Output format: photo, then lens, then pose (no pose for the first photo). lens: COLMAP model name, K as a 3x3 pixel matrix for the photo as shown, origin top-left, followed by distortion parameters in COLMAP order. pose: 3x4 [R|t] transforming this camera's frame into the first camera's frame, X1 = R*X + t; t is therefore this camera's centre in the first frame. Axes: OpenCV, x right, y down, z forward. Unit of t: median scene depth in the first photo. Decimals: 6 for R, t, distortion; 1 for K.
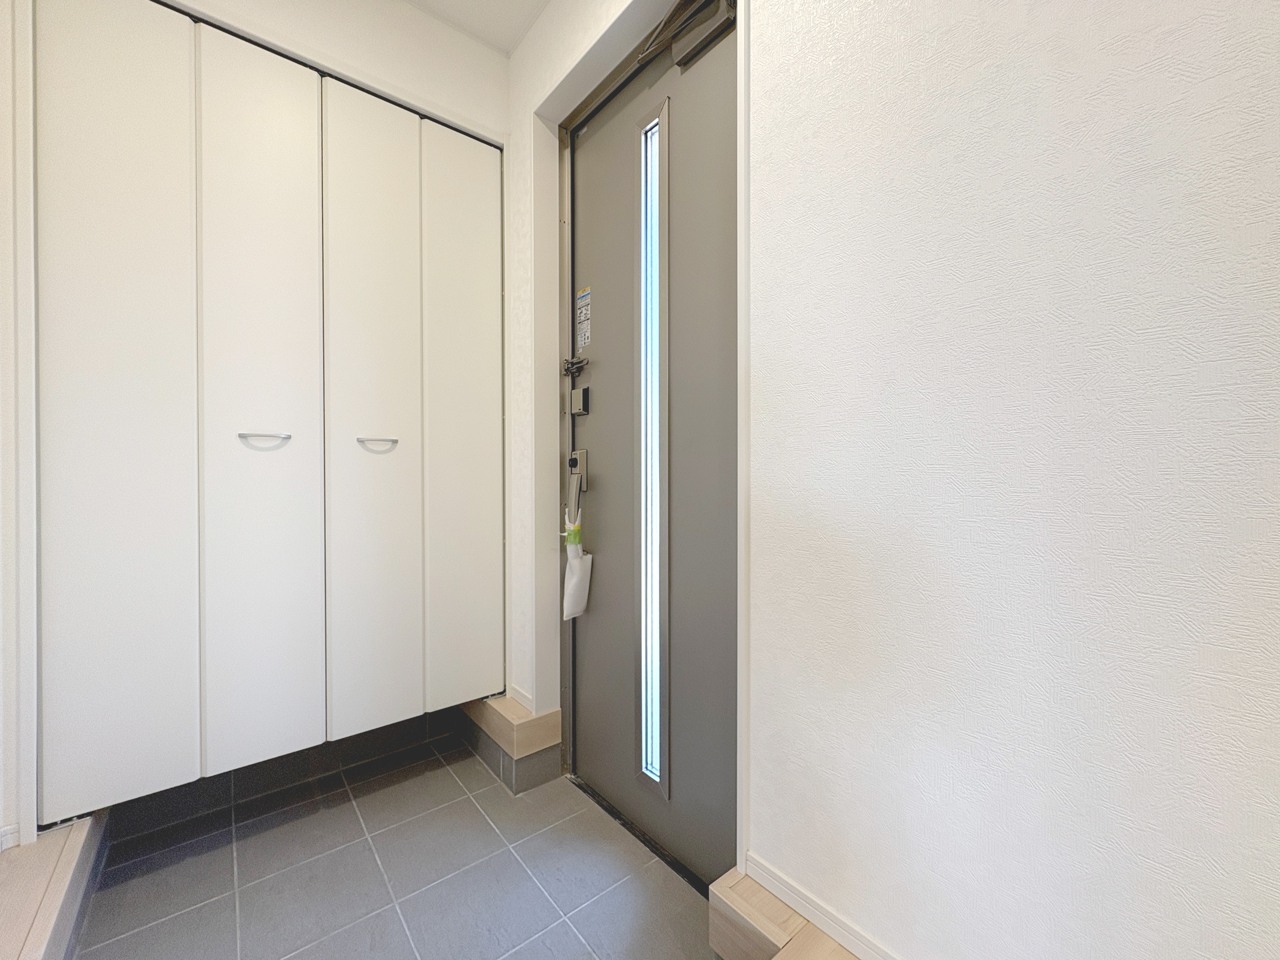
lens RADIAL K [[507.8, 0, 641.2], [0, 507.8, 477.6], [0, 0, 1]] dist [-0.001787, 0.000406]
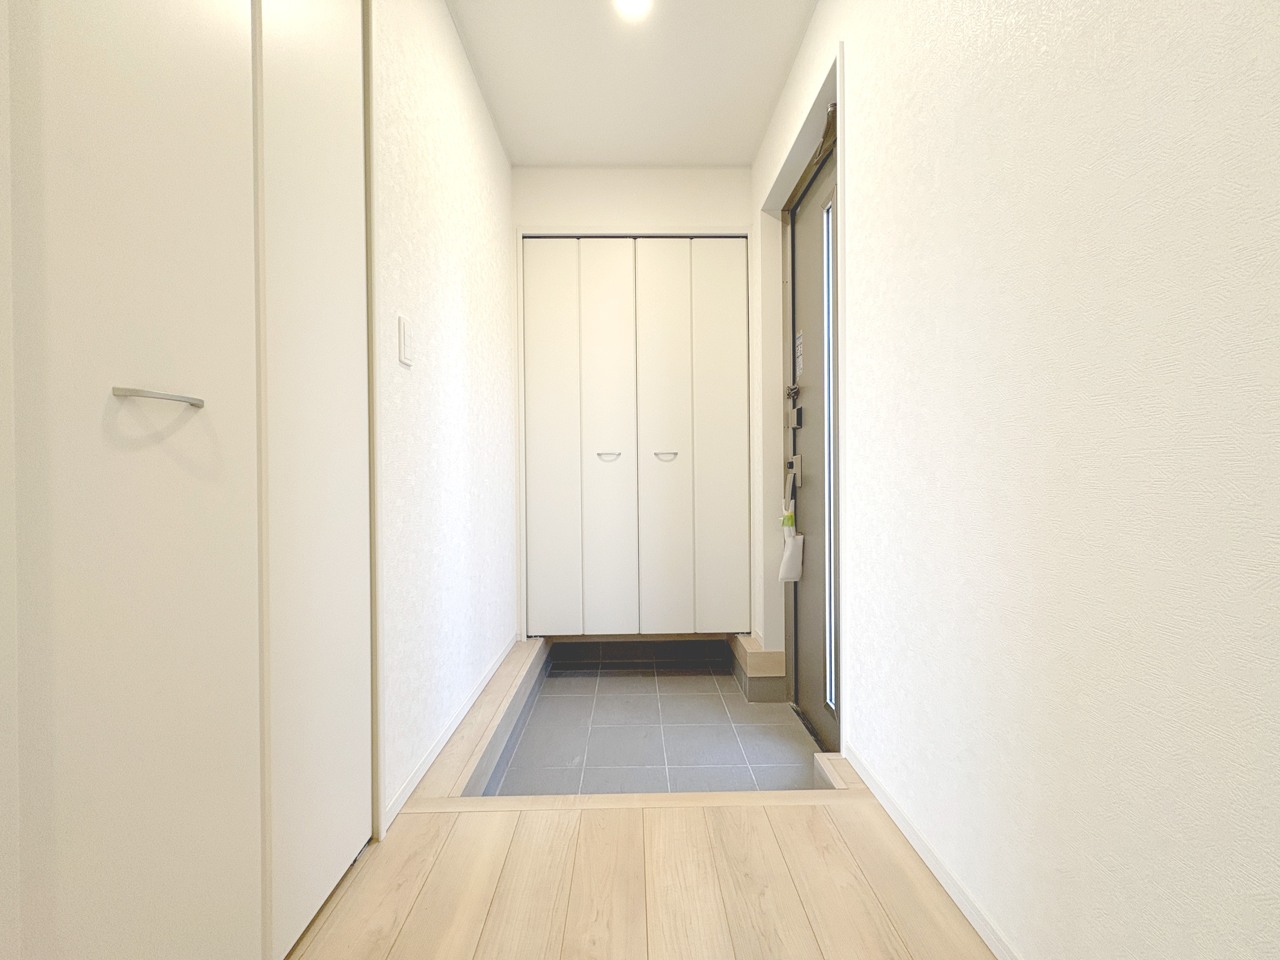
lens RADIAL K [[507.8, 0, 640.2], [0, 507.8, 477.8], [0, 0, 1]] dist [-0.001787, 0.000406]
pose [[0.777840, 0.000248, -0.628462, 0.386708], [0.003952, 0.999978, 0.005286, -0.004756], [0.628450, -0.006595, 0.777822, -0.268406]]
